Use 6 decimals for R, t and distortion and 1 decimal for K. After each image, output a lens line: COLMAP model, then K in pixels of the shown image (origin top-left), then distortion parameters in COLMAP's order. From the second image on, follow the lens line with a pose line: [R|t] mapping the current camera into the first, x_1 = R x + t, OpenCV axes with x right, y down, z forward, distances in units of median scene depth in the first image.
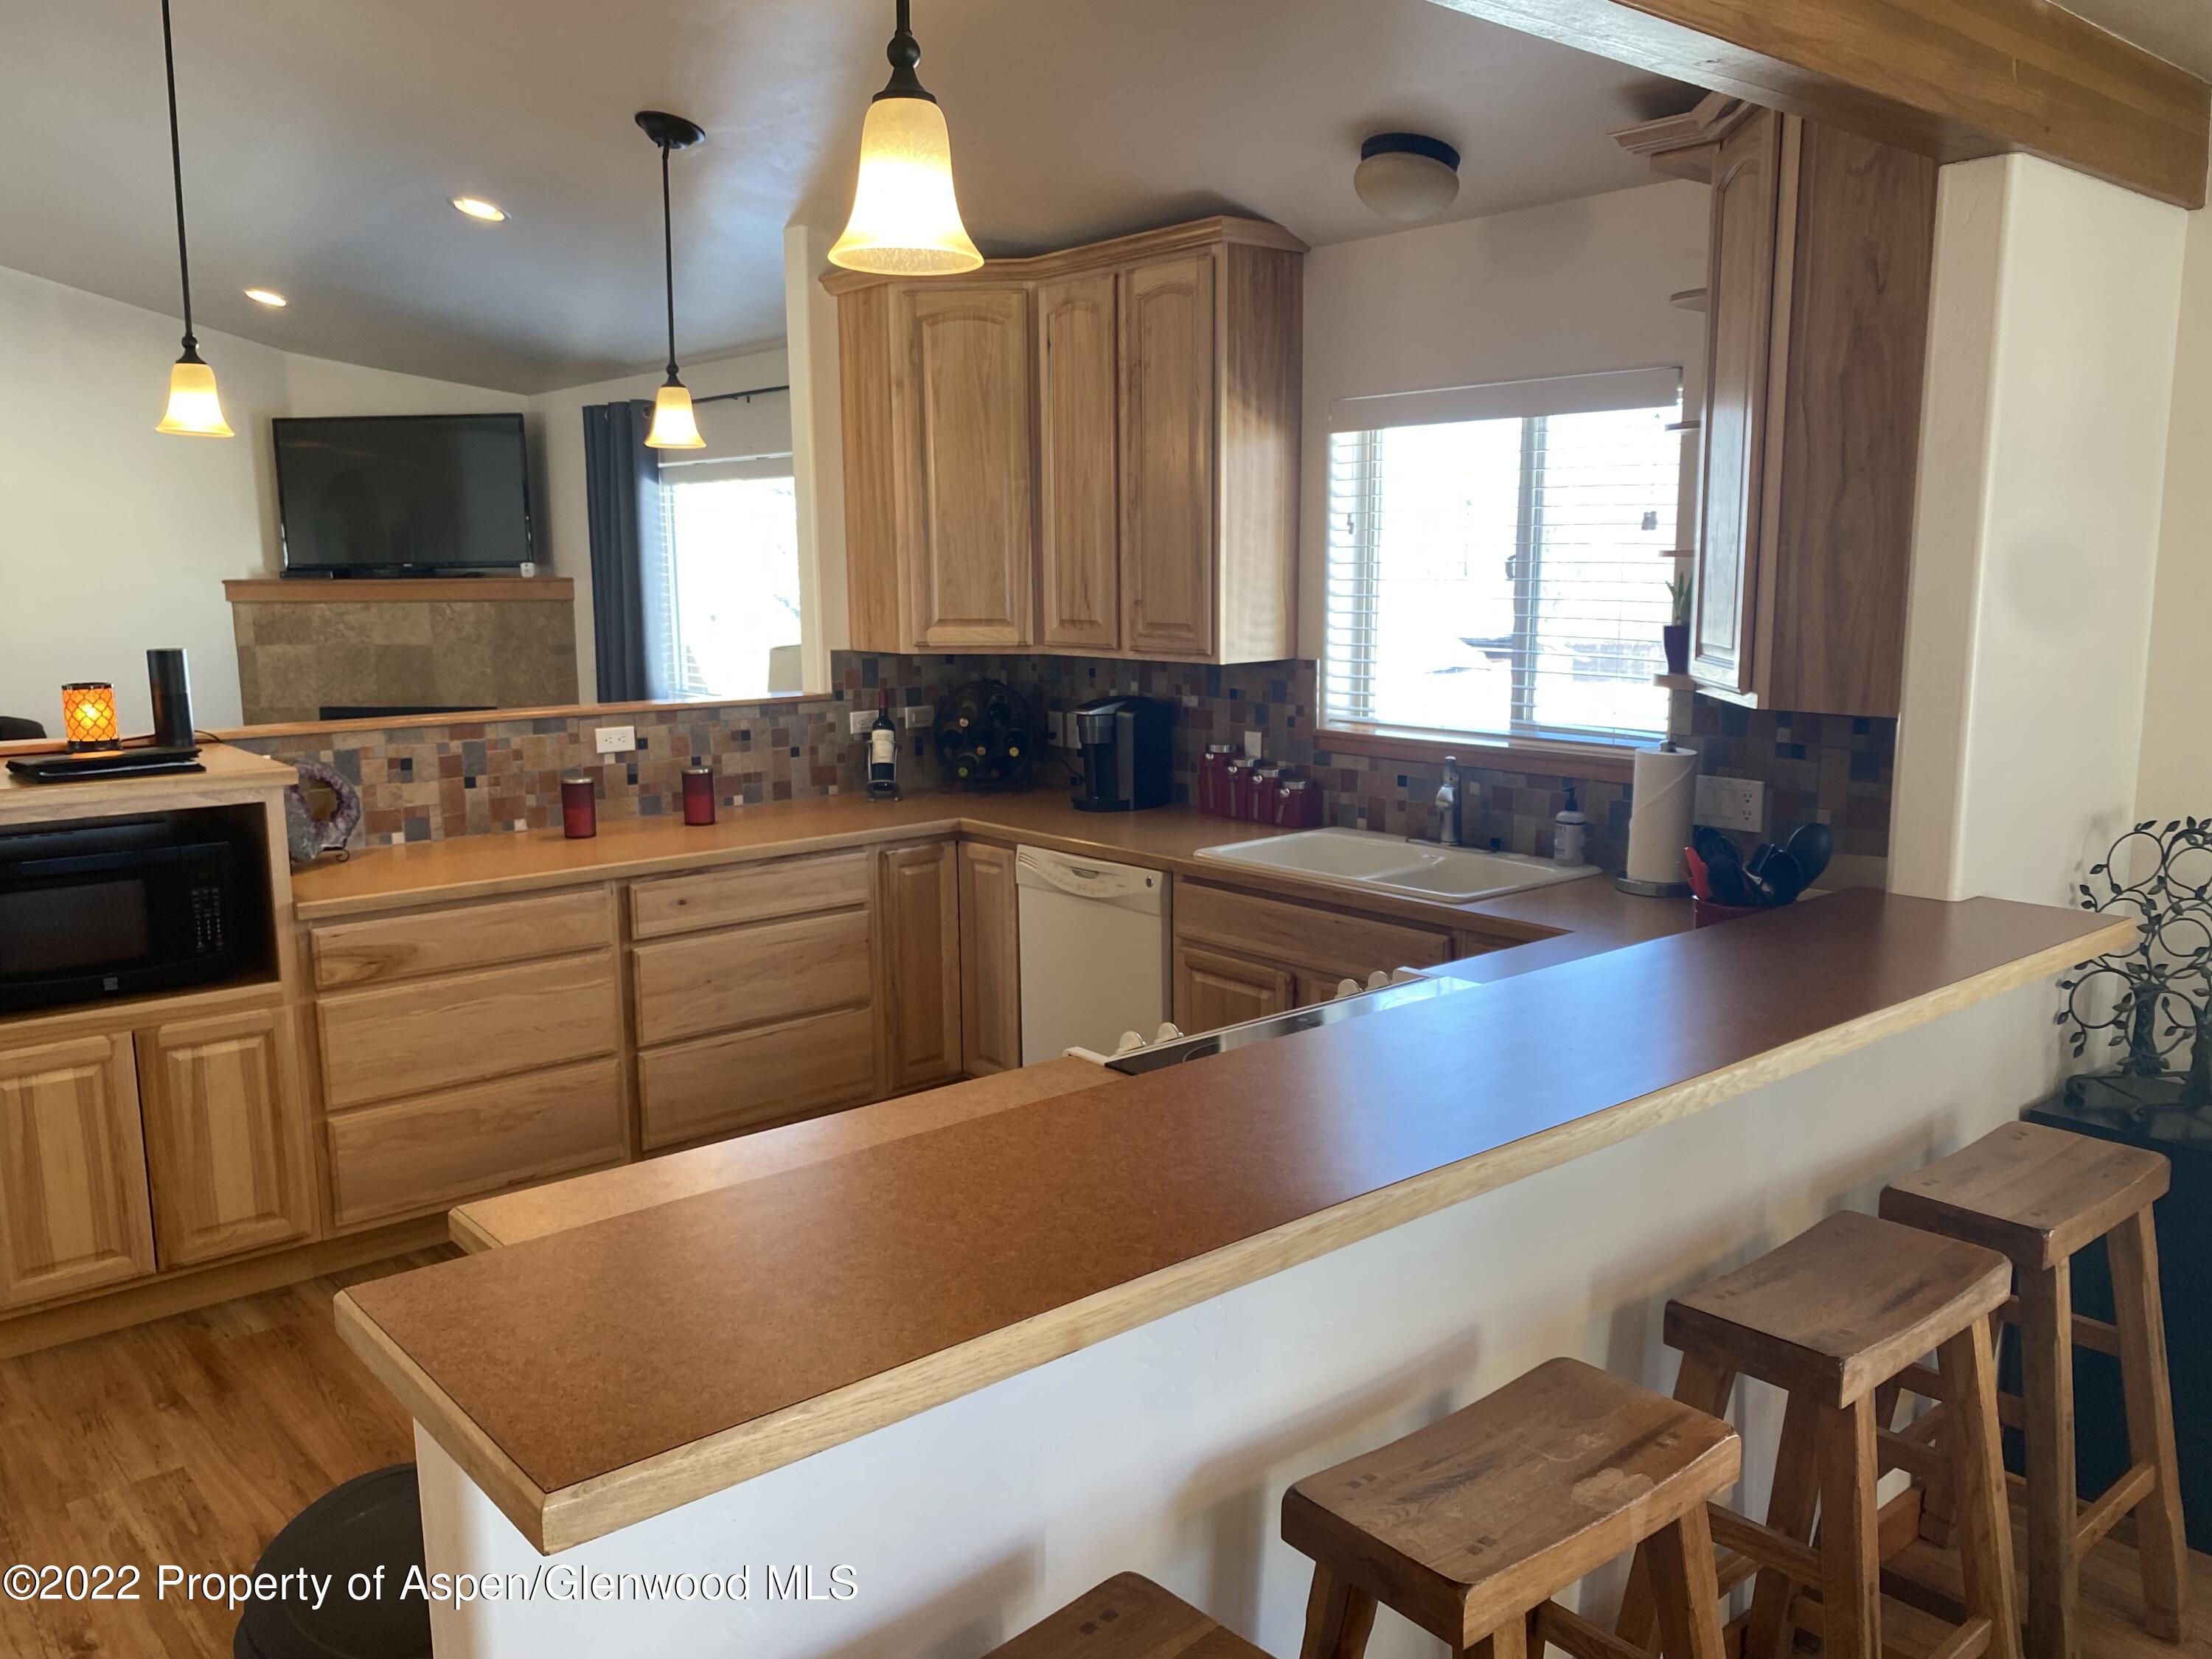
lens RADIAL K [[1671.3, 0, 1106.0], [0, 1671.3, 829.5], [0, 0, 1]] dist [0.080681, -0.001972]
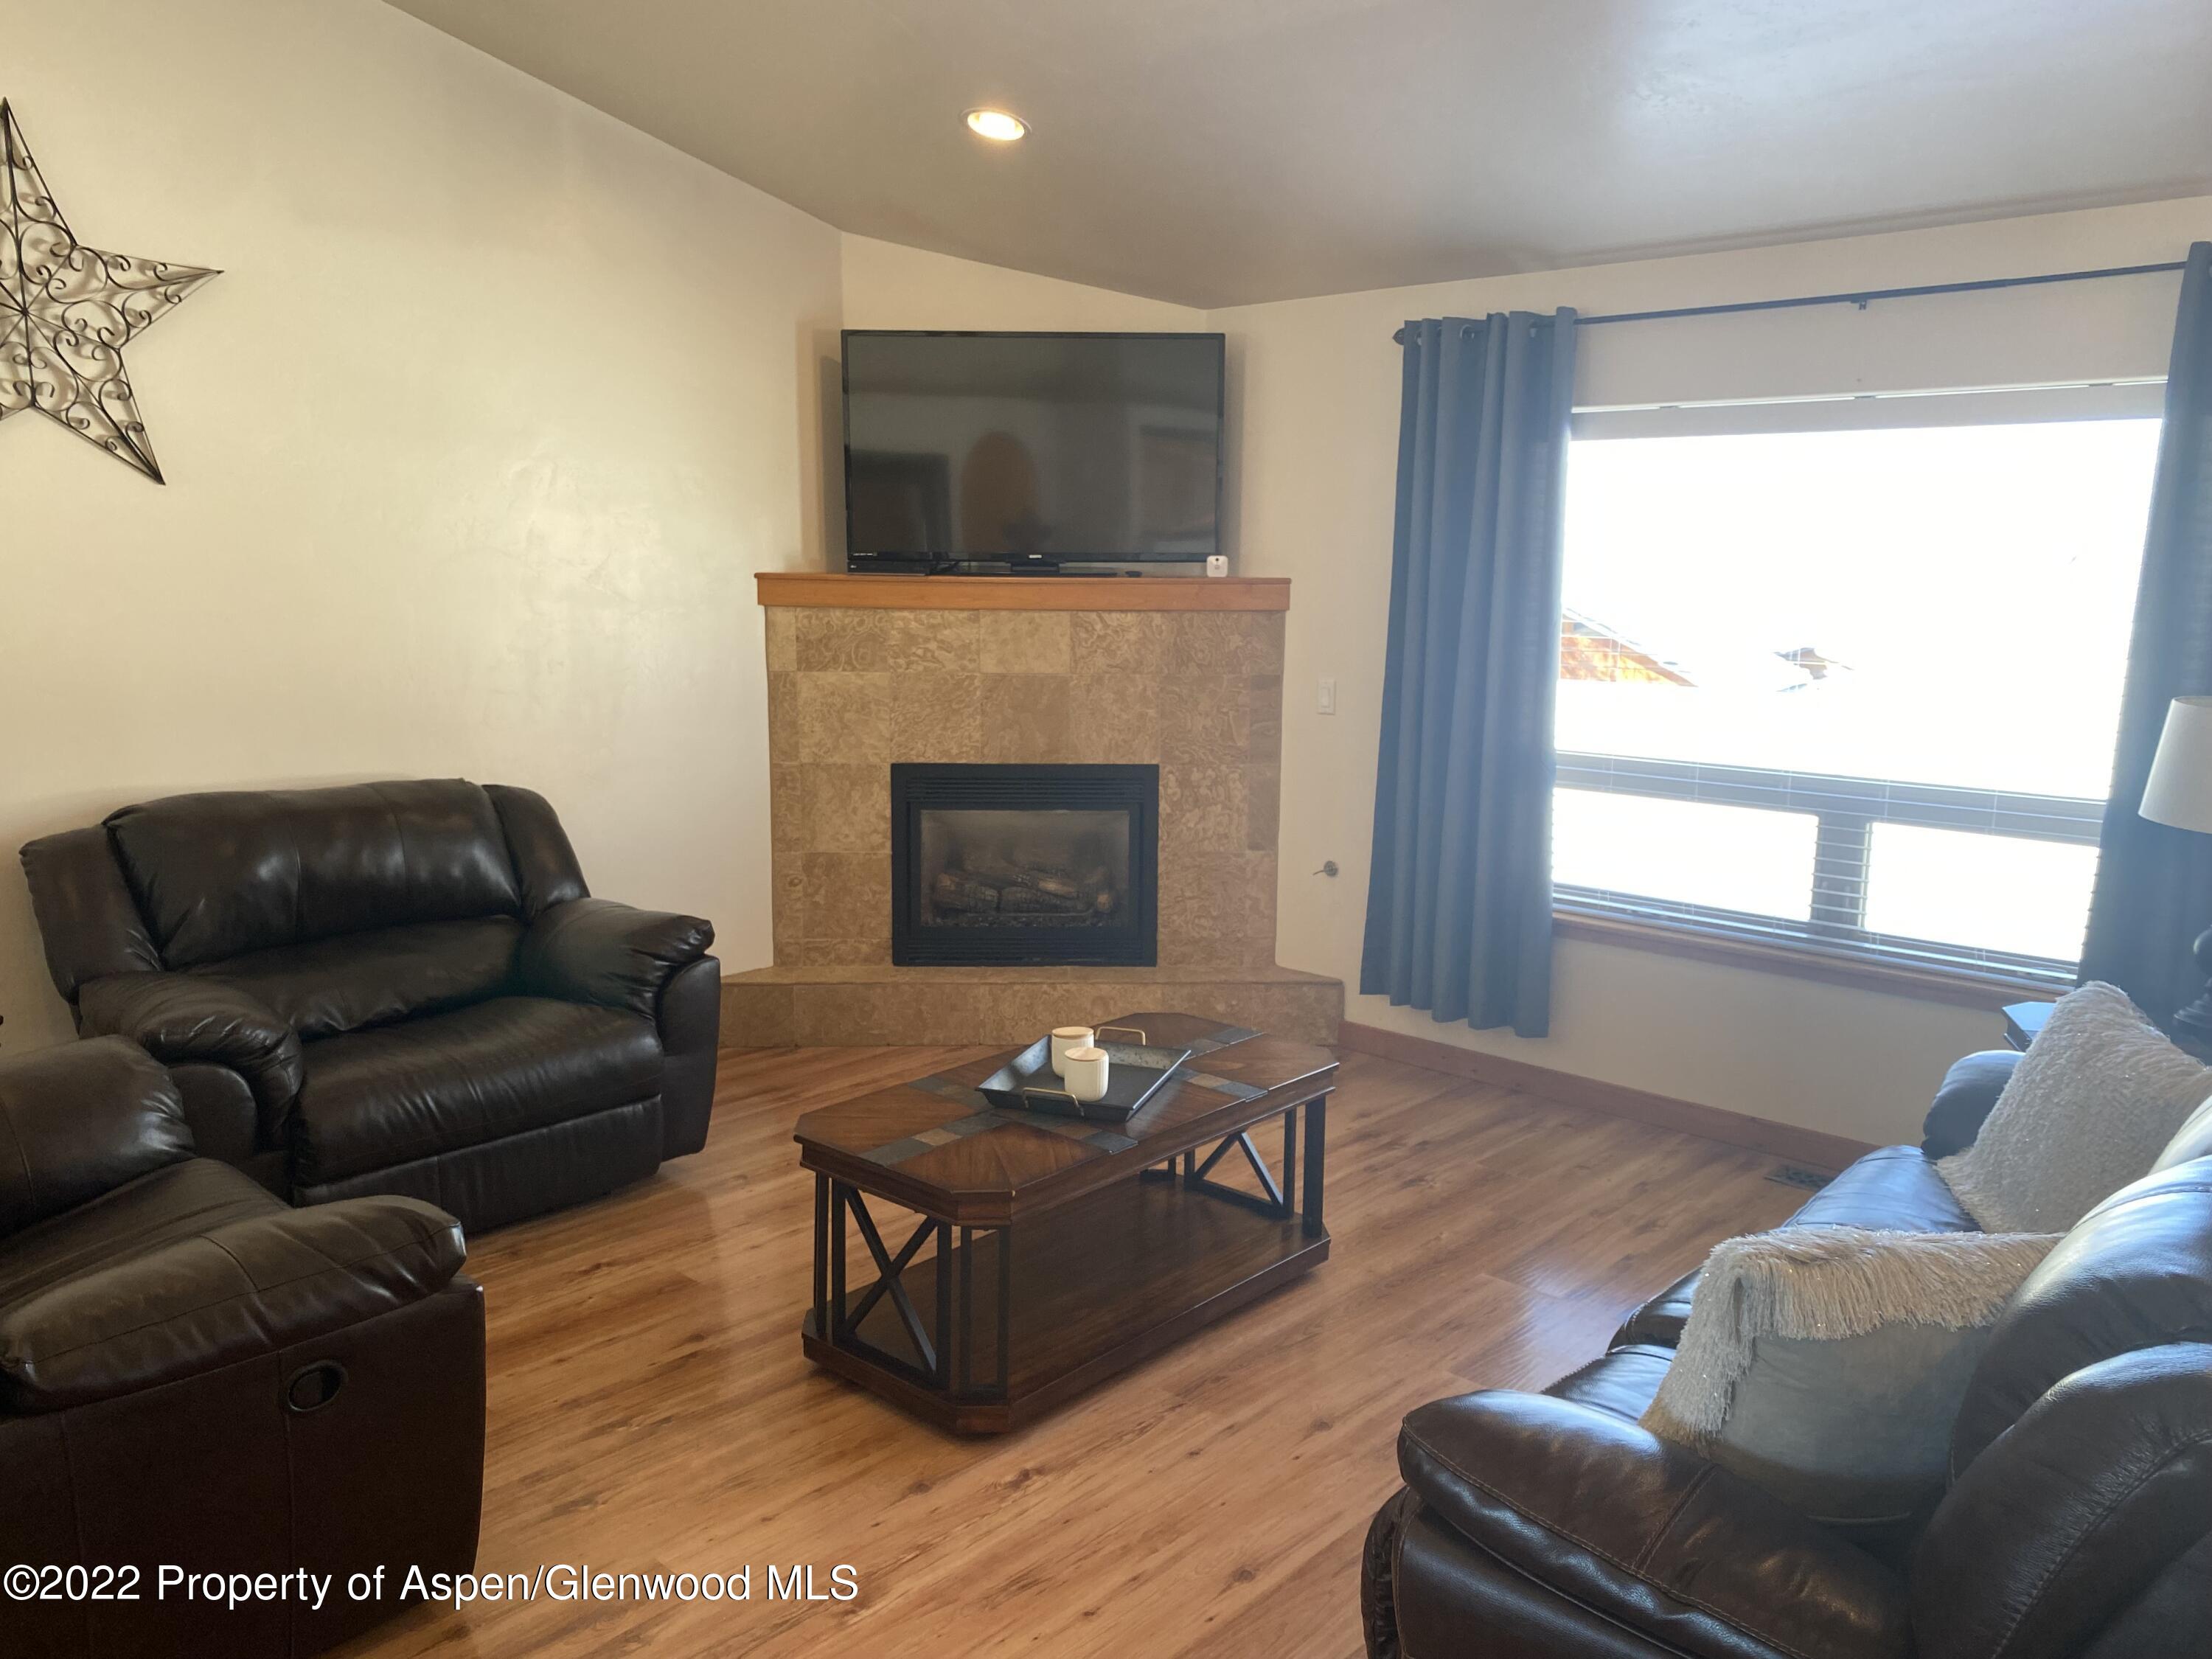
lens RADIAL K [[1671.3, 0, 1106.0], [0, 1671.3, 829.5], [0, 0, 1]] dist [0.080681, -0.001972]
pose [[0.988819, 0.001324, 0.149117, -0.804679], [-0.001735, 0.999995, 0.002626, -0.079878], [-0.149112, -0.002856, 0.988816, 0.549686]]
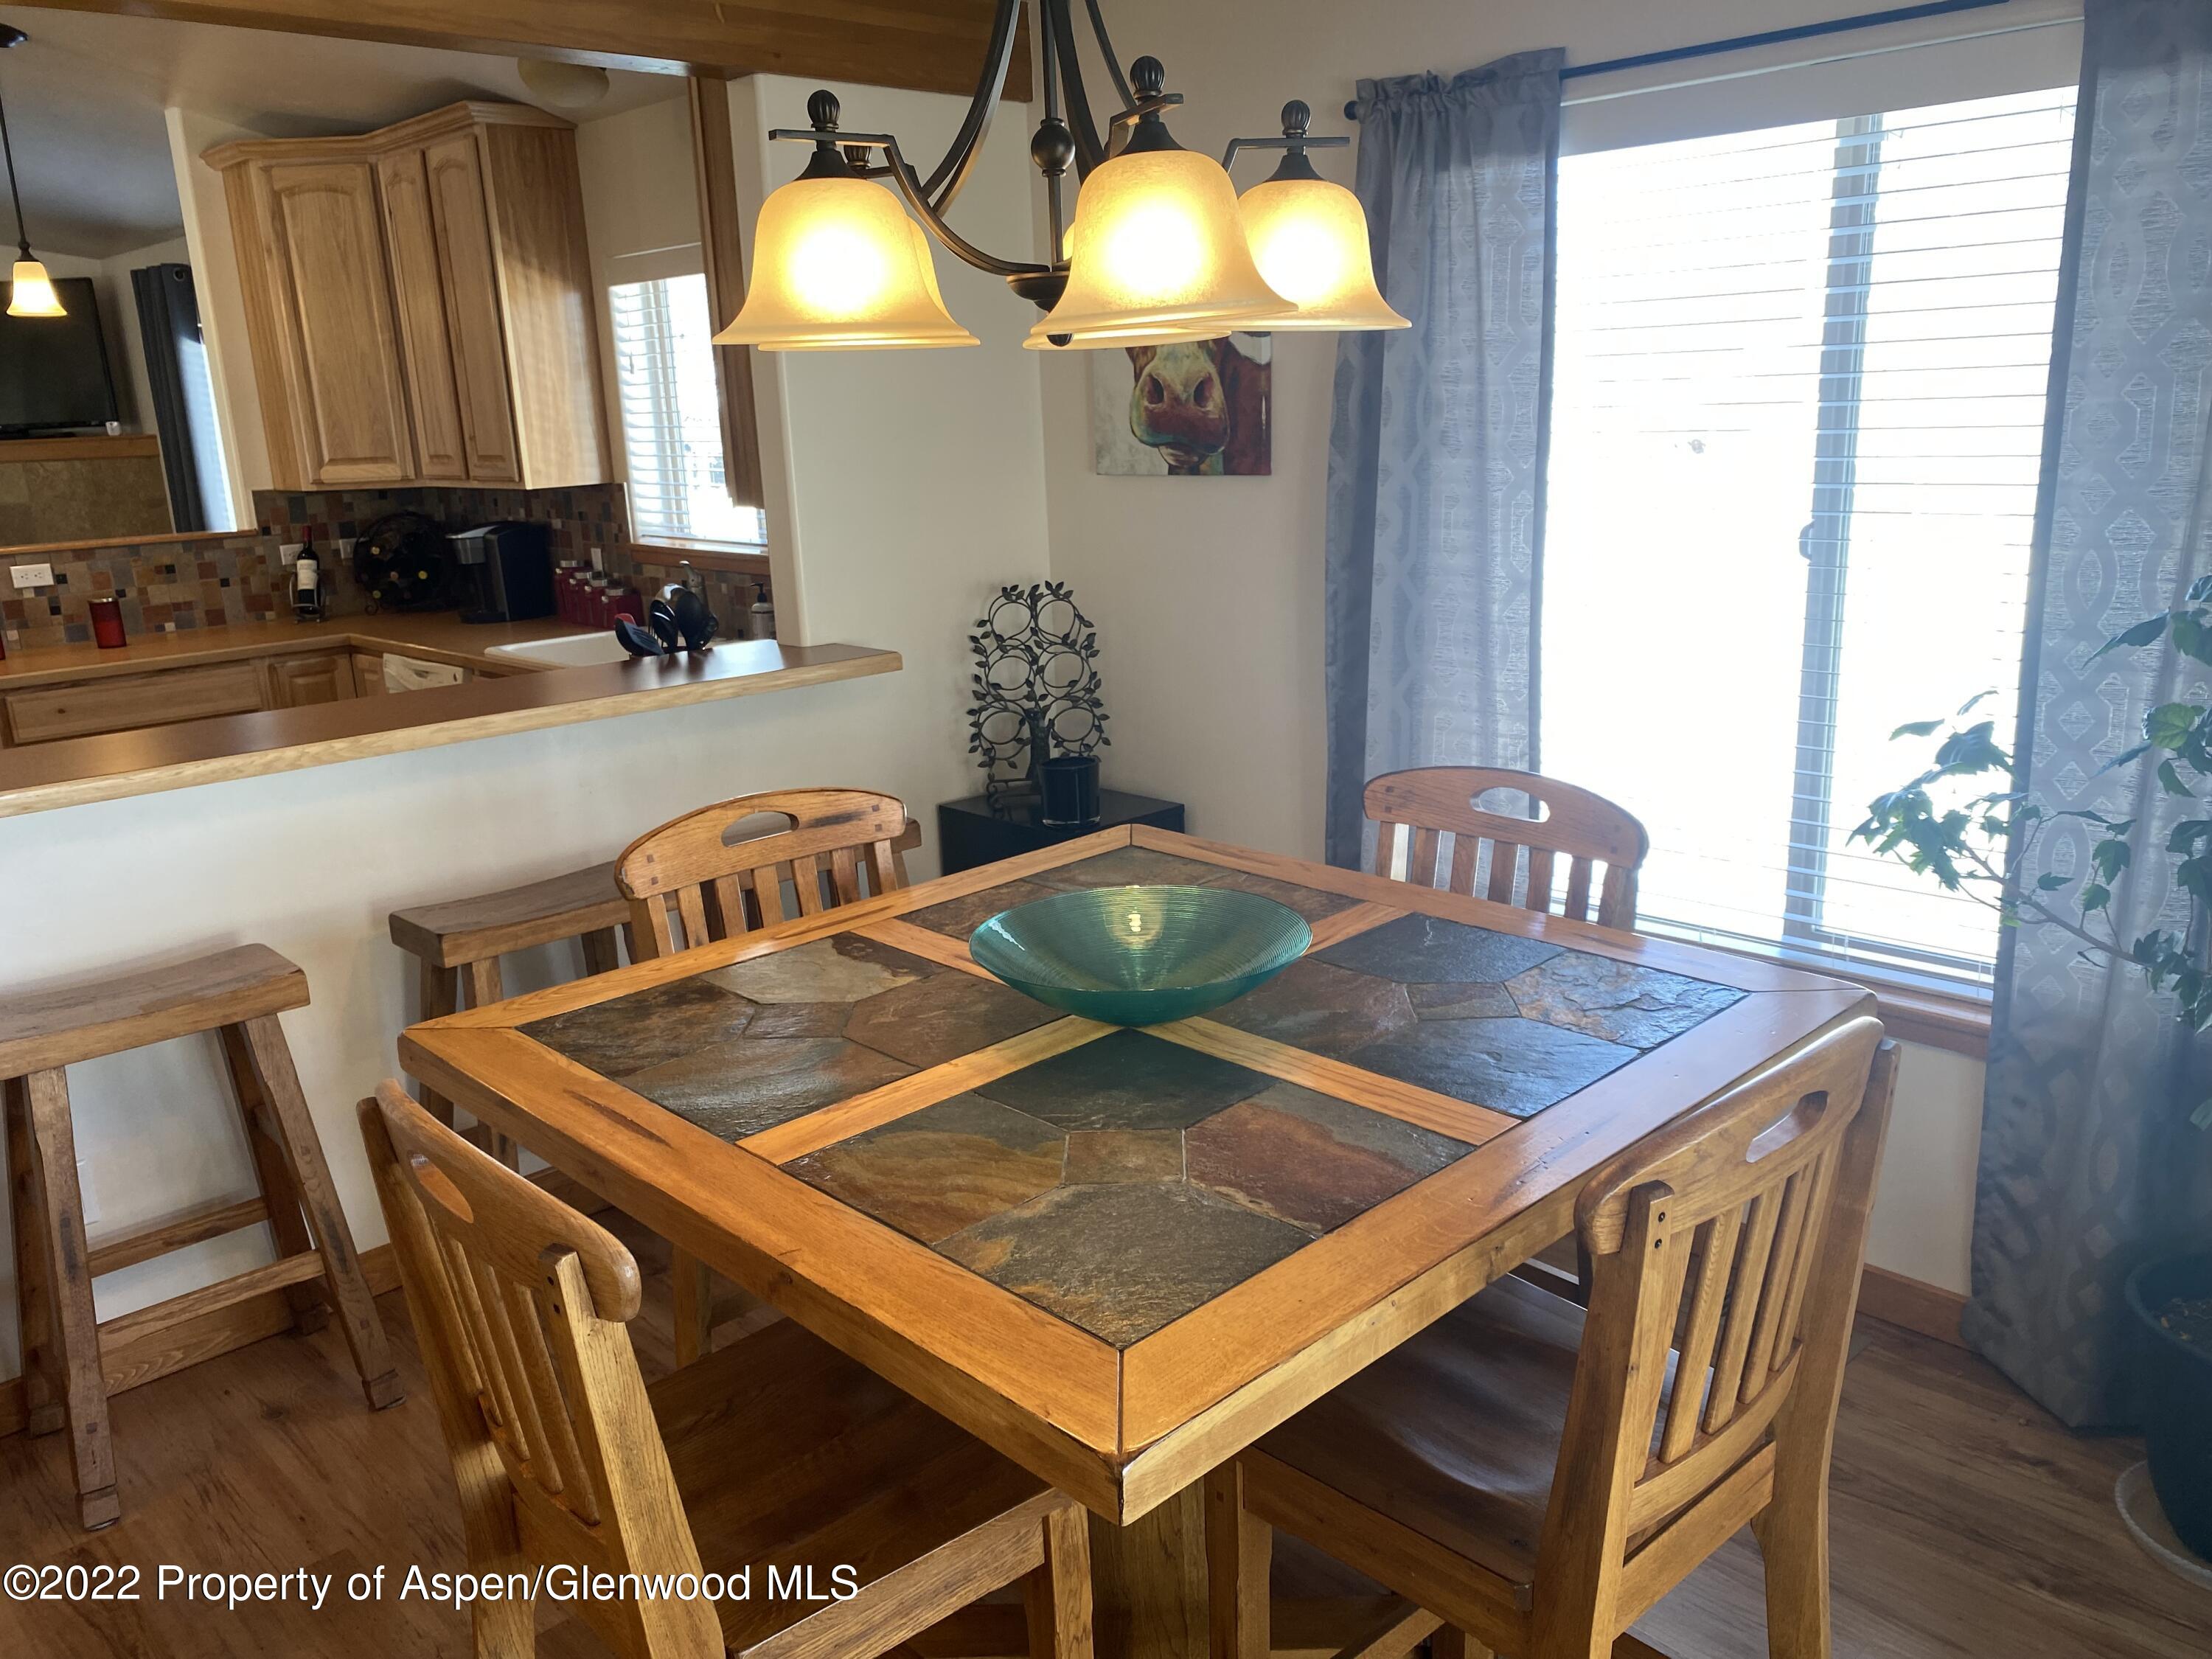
lens RADIAL K [[1701.7, 0, 1106.0], [0, 1701.7, 829.5], [0, 0, 1]] dist [-0.003880, 0.007798]
pose [[0.997544, -0.045647, 0.053126, 0.348506], [0.040569, 0.994838, 0.093016, 0.037989], [-0.057098, -0.090632, 0.994246, -0.198585]]
